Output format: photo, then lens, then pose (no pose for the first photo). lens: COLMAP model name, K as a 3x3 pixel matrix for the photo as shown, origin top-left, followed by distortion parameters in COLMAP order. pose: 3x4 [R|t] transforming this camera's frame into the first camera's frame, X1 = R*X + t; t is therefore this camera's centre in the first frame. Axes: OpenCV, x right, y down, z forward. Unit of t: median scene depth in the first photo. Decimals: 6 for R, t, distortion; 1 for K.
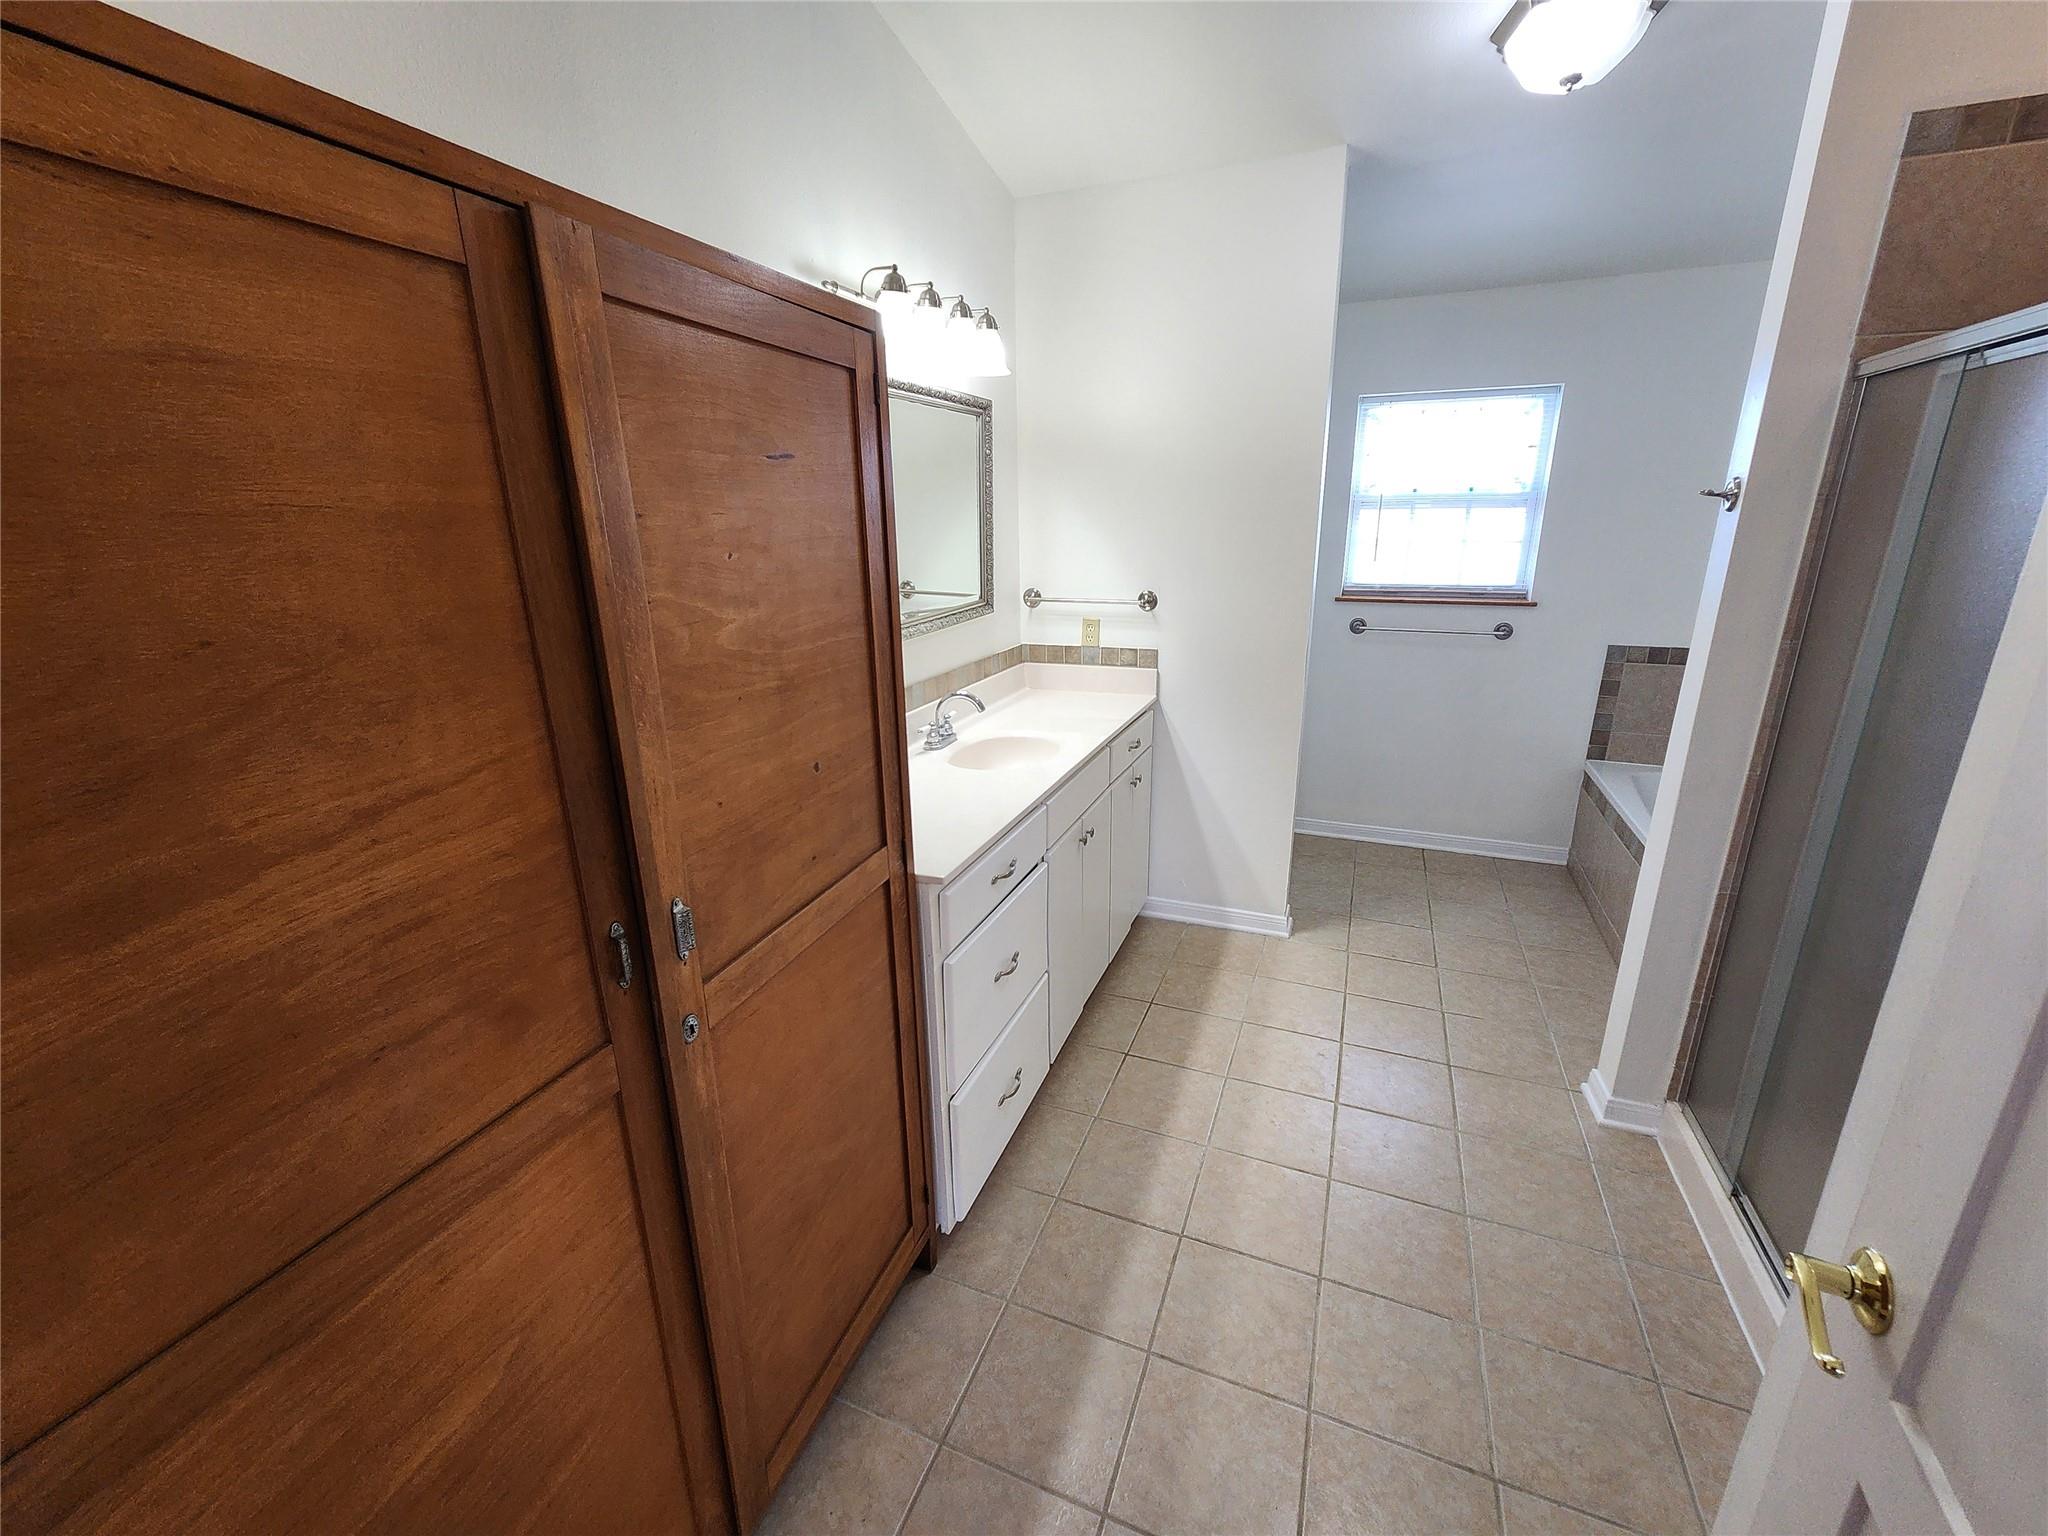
lens RADIAL K [[840.2, 0, 1022.4], [0, 840.2, 768.8], [0, 0, 1]] dist [-0.004749, 0.000587]
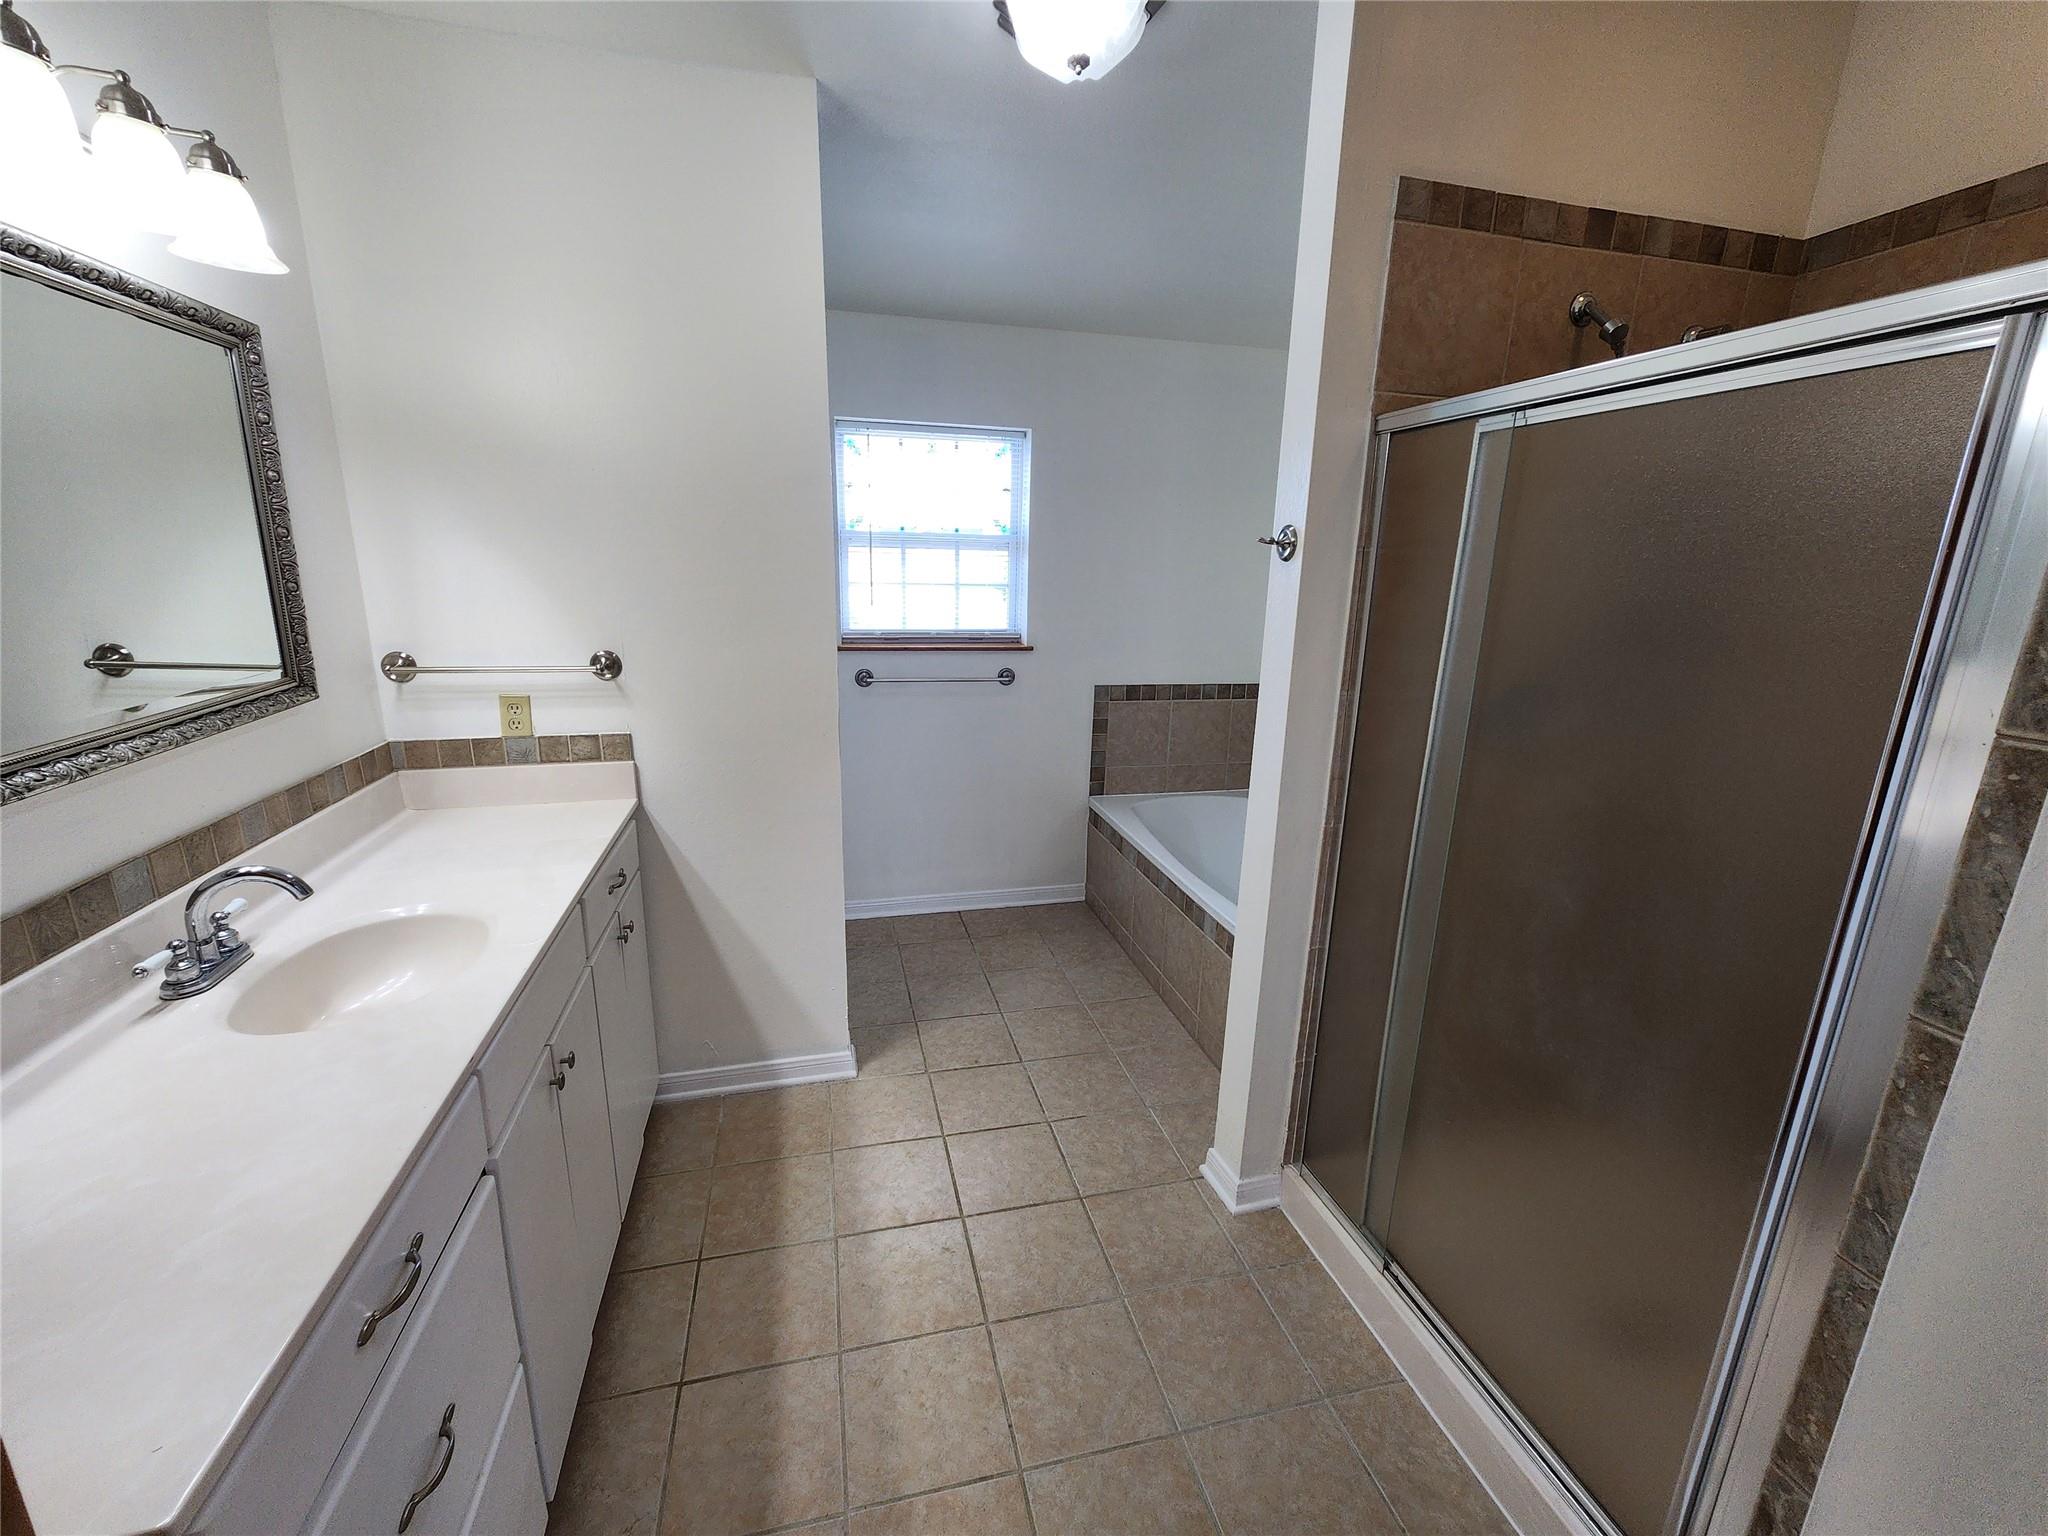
lens RADIAL K [[840.2, 0, 1024.5], [0, 840.2, 766.0], [0, 0, 1]] dist [-0.004749, 0.000587]
pose [[0.803257, -0.112422, 0.584926, 0.012959], [0.138512, 0.990361, 0.000132, -0.070741], [-0.579303, 0.080913, 0.811086, 0.250567]]
